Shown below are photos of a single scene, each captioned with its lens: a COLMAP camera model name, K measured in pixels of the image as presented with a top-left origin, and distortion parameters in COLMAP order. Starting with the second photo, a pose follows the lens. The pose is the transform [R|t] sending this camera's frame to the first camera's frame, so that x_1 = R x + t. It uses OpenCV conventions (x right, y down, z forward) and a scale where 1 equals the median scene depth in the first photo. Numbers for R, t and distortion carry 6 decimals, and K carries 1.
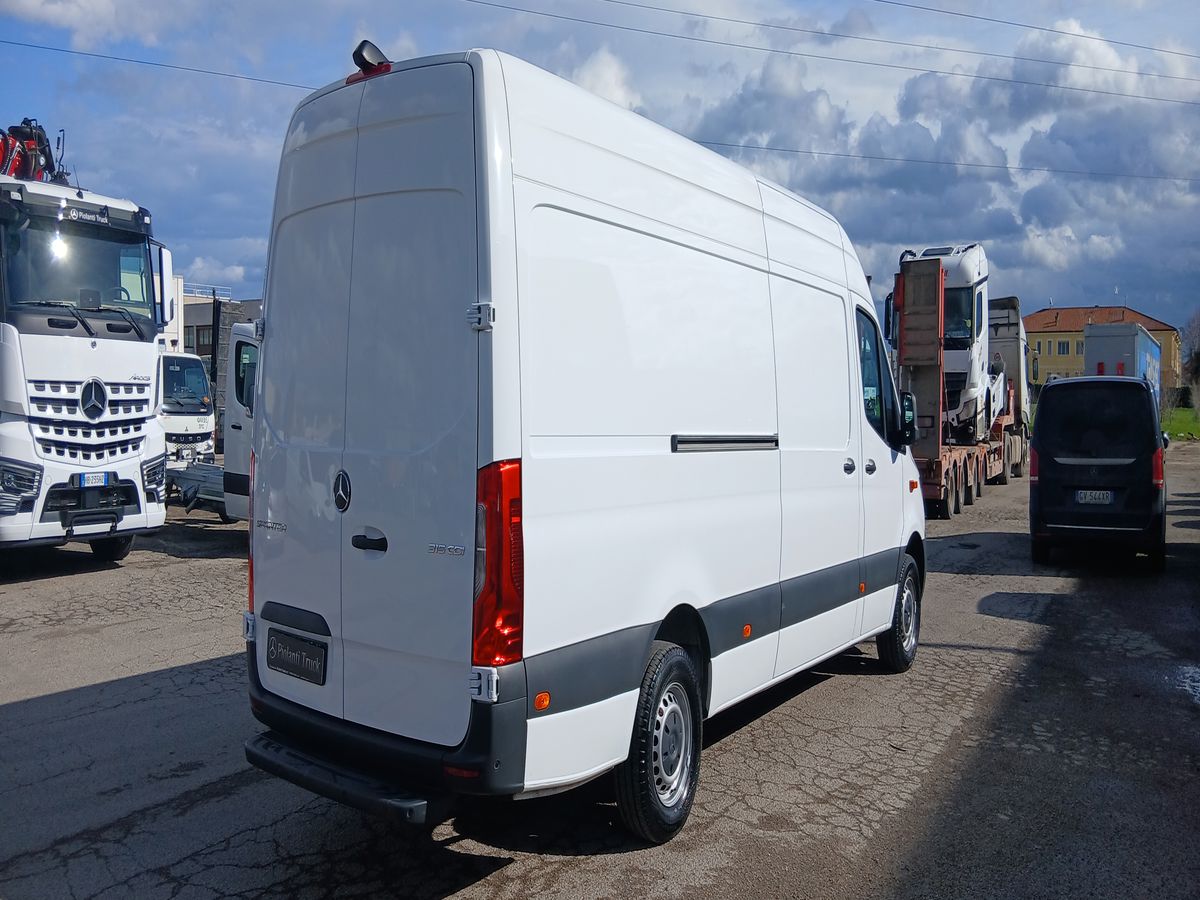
lens RADIAL K [[924.0, 0, 609.6], [0, 924.0, 459.1], [0, 0, 1]] dist [0.015413, -0.013040]
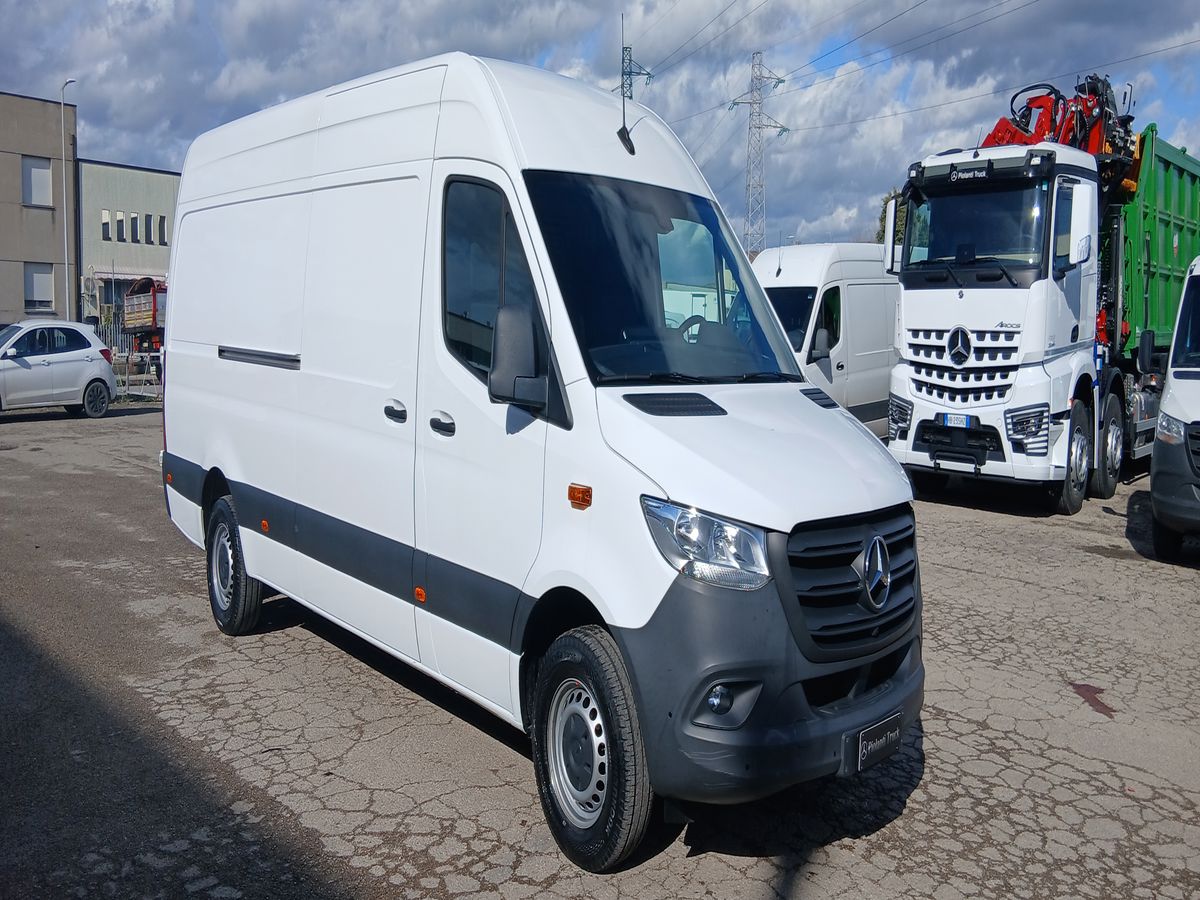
lens RADIAL K [[924.0, 0, 600.4], [0, 924.0, 442.1], [0, 0, 1]] dist [0.015413, -0.013040]
pose [[-0.202714, 0.095966, -0.974524, 0.595376], [-0.087252, 0.989458, 0.115586, -0.042660], [0.975343, 0.108460, -0.192204, 0.822963]]
